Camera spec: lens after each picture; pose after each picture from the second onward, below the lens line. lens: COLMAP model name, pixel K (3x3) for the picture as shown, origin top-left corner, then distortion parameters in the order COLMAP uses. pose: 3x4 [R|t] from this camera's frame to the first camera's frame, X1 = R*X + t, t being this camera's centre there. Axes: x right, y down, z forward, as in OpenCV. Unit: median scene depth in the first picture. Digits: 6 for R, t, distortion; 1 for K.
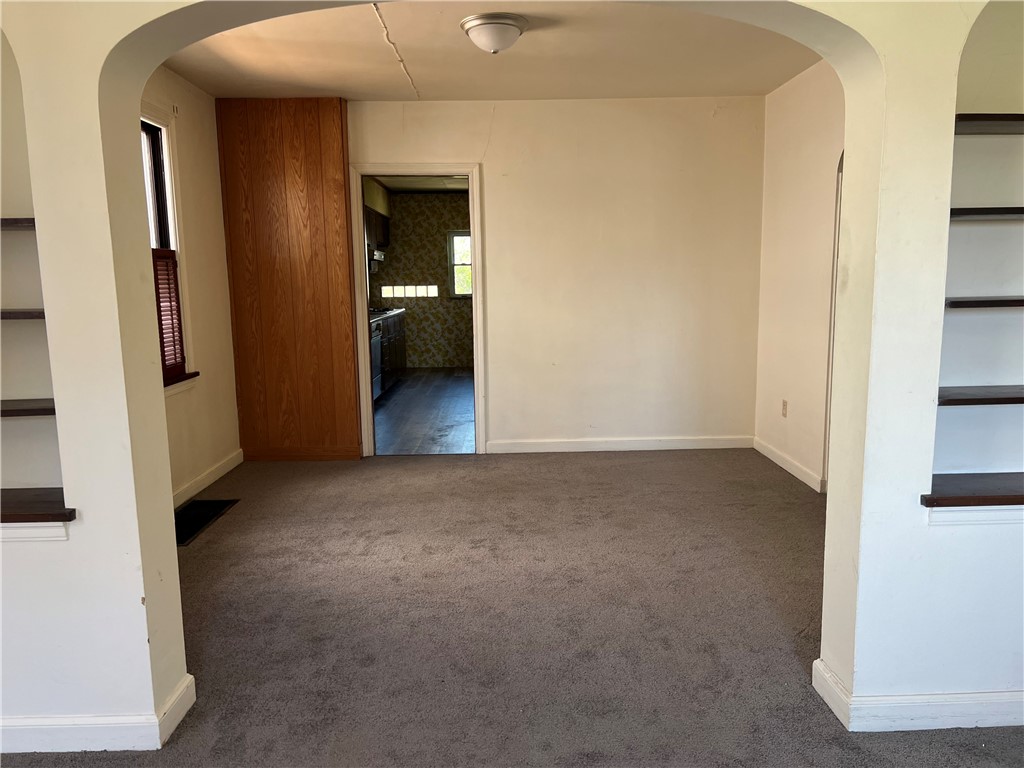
lens RADIAL K [[767.3, 0, 512.0], [0, 767.3, 384.0], [0, 0, 1]] dist [0.090809, -0.165999]
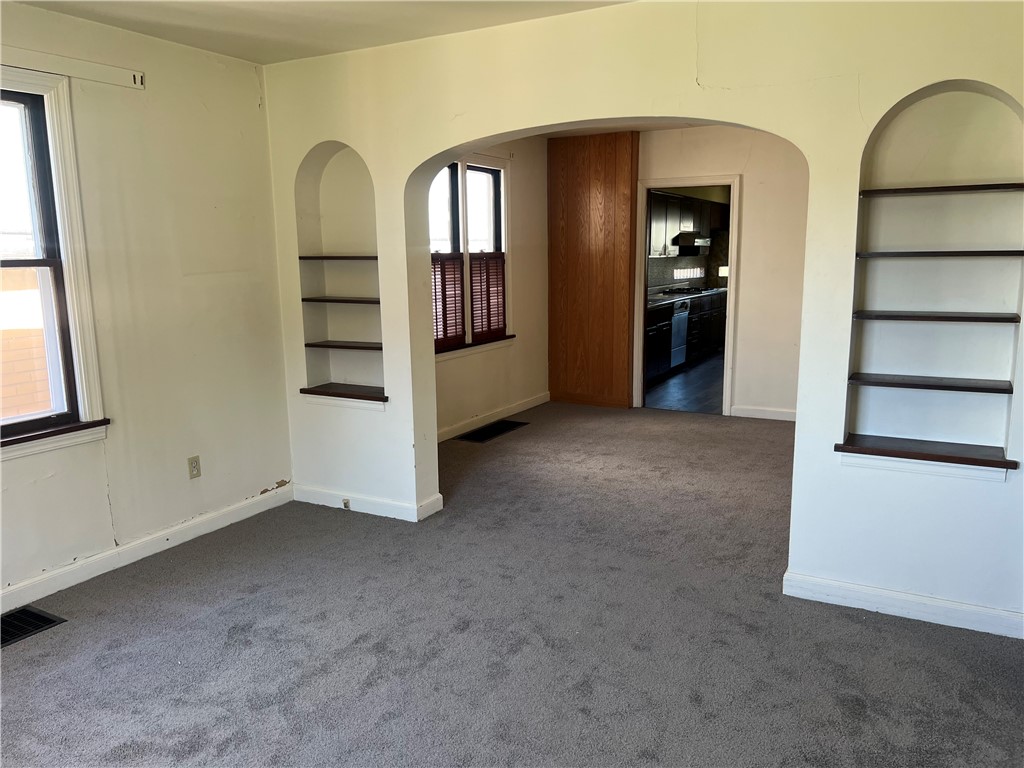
lens RADIAL K [[767.3, 0, 512.0], [0, 767.3, 384.0], [0, 0, 1]] dist [0.090809, -0.165999]
pose [[0.864135, 0.089375, -0.495261, 0.340243], [-0.069519, 0.995869, 0.058416, -0.007441], [0.498436, -0.016049, 0.866778, -0.283323]]
